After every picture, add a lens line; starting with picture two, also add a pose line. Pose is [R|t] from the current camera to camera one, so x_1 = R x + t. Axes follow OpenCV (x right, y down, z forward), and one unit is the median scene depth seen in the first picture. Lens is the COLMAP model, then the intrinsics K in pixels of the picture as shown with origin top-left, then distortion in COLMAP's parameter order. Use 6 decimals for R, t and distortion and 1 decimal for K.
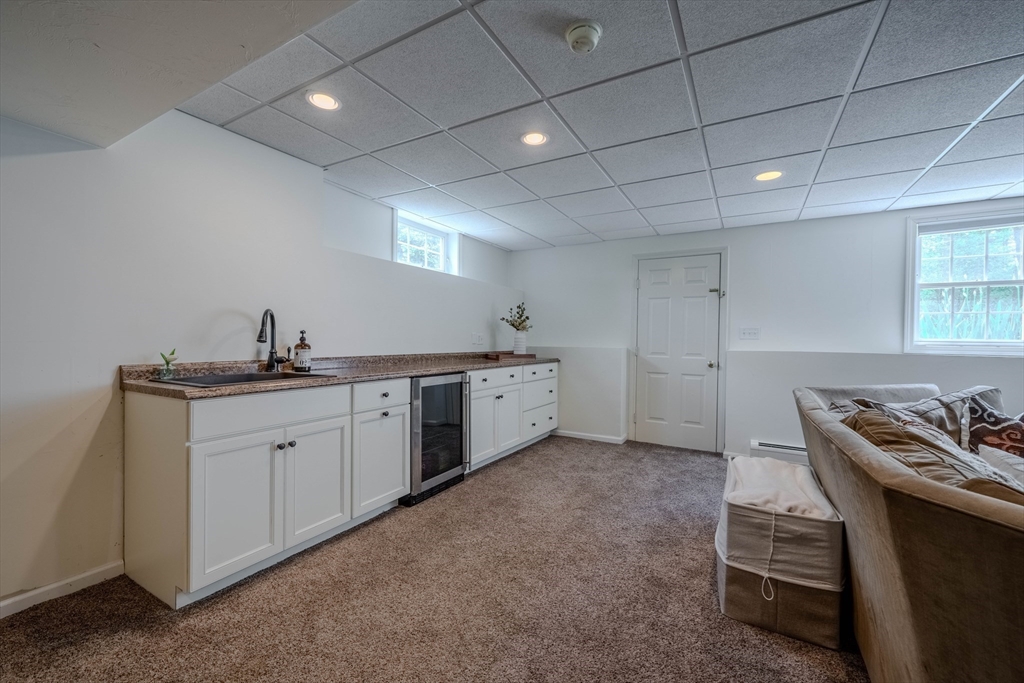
lens RADIAL K [[408.4, 0, 513.8], [0, 408.4, 340.7], [0, 0, 1]] dist [0.001654, 0.000161]
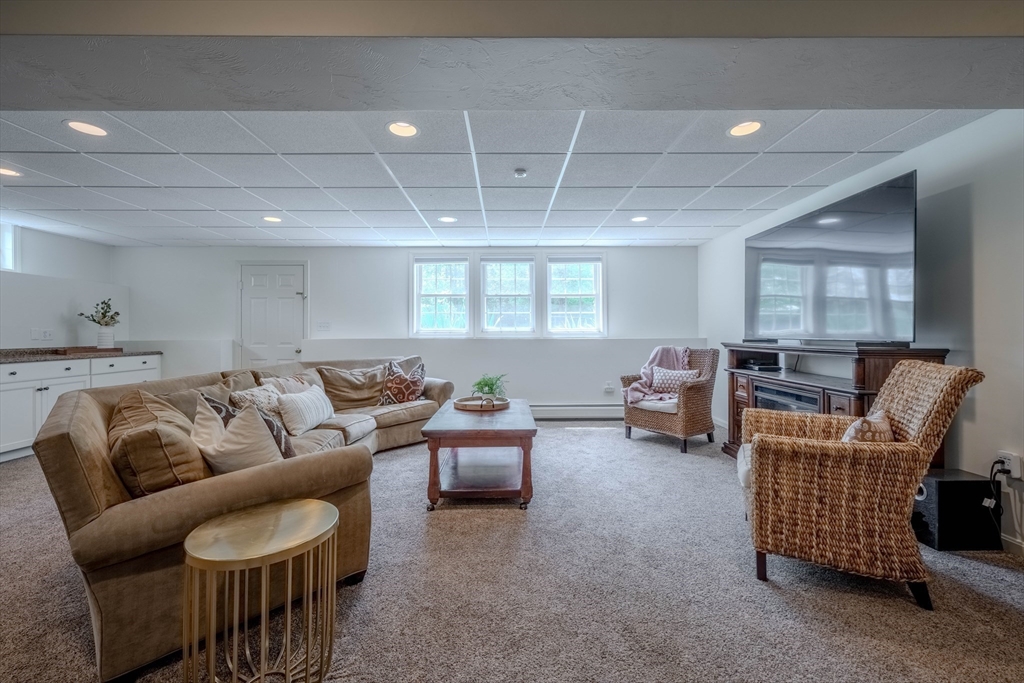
lens RADIAL K [[414.5, 0, 511.3], [0, 414.5, 330.7], [0, 0, 1]] dist [0.003279, 0.000274]
pose [[0.859460, -0.015531, 0.510967, 0.486041], [0.019558, 0.999806, -0.002508, 0.014090], [-0.510828, 0.012149, 0.859597, -0.580892]]
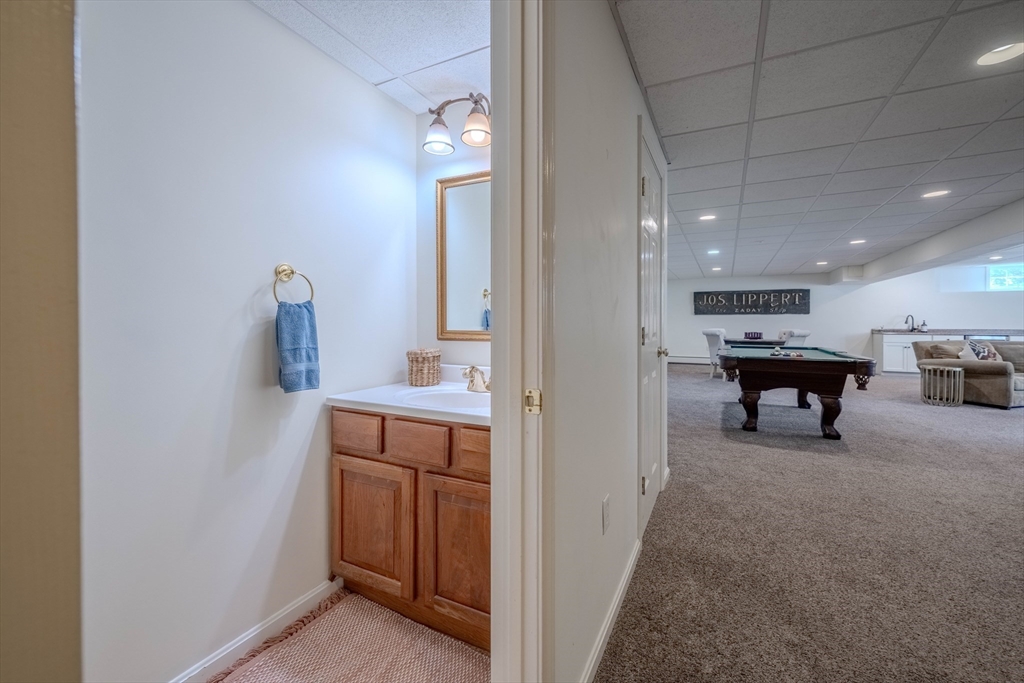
lens RADIAL K [[413.6, 0, 514.7], [0, 413.6, 322.6], [0, 0, 1]] dist [0.001529, 0.000350]
pose [[0.053972, -0.012664, -0.998462, 2.045481], [-0.006390, 0.999895, -0.013028, 0.044991], [0.998522, 0.007083, 0.053886, -1.925074]]
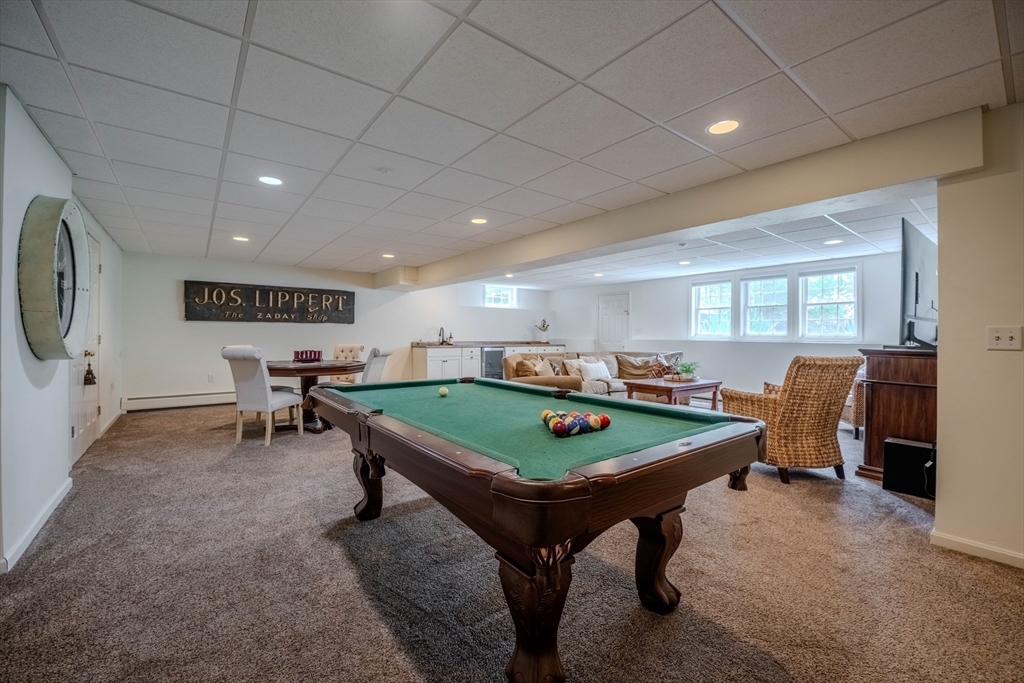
lens RADIAL K [[421.0, 0, 513.1], [0, 421.0, 335.4], [0, 0, 1]] dist [-0.026414, 0.000047]
pose [[0.925604, -0.008764, -0.378391, 0.949945], [0.004953, 0.999927, -0.011045, 0.027368], [0.378460, 0.008349, 0.925580, -1.505108]]
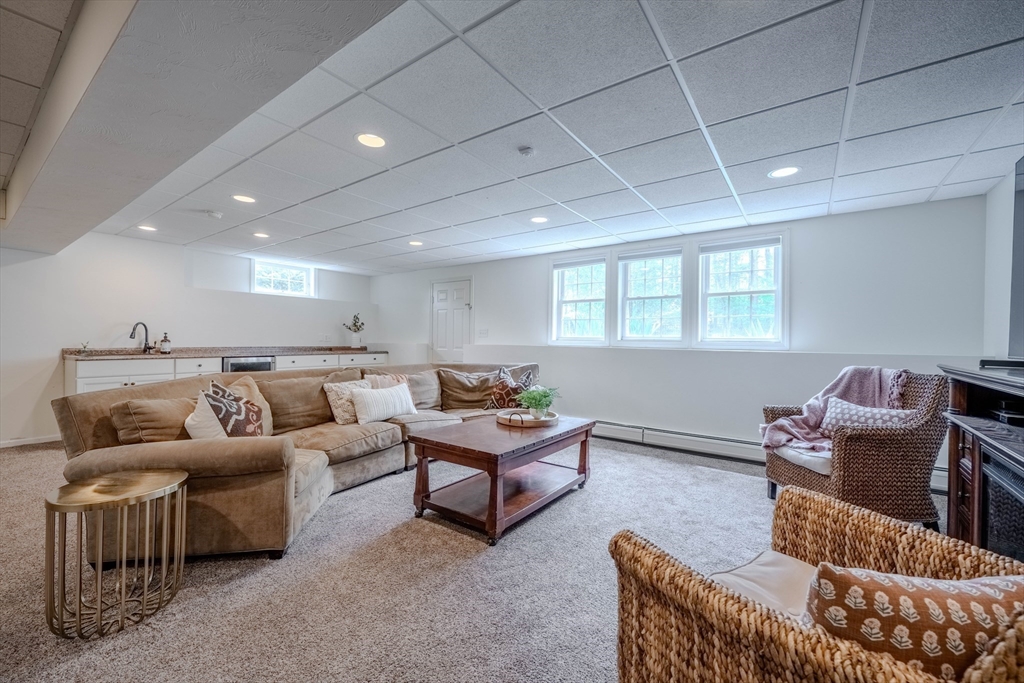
lens RADIAL K [[408.4, 0, 513.8], [0, 408.4, 340.7], [0, 0, 1]] dist [0.001654, 0.000161]
pose [[0.994823, -0.003272, -0.101568, 0.998782], [0.002722, 0.999981, -0.005551, 0.021381], [0.101584, 0.005245, 0.994813, -0.573012]]
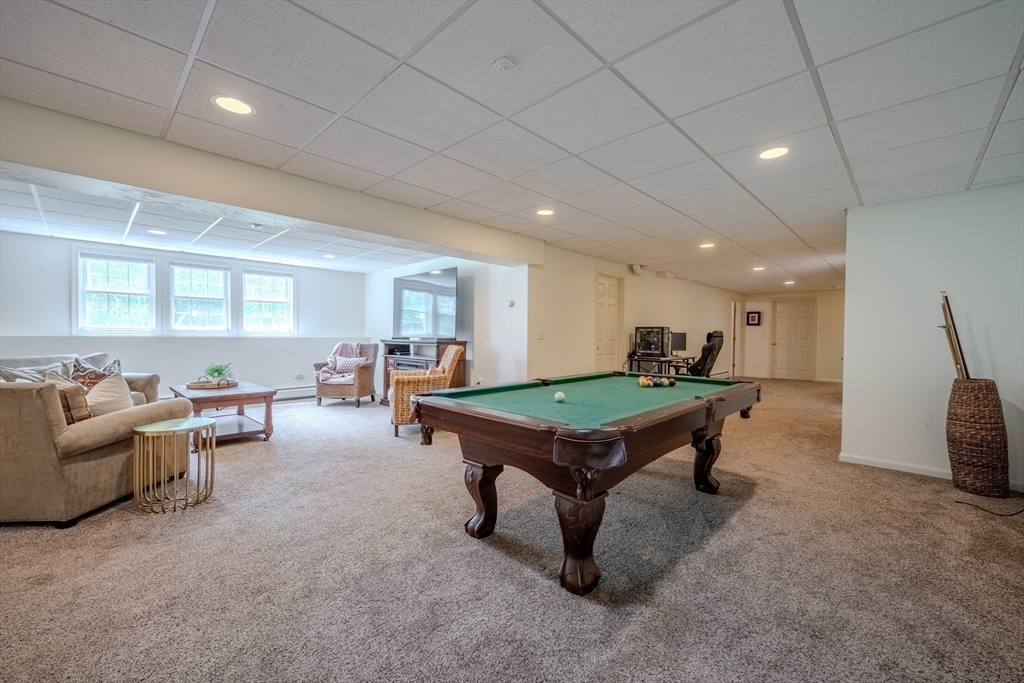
lens RADIAL K [[408.4, 0, 513.8], [0, 408.4, 340.7], [0, 0, 1]] dist [0.001654, 0.000161]
pose [[0.239676, -0.028188, 0.970444, -0.112441], [0.001350, 0.999587, 0.028701, 0.007652], [-0.970852, -0.005569, 0.239615, -0.943064]]
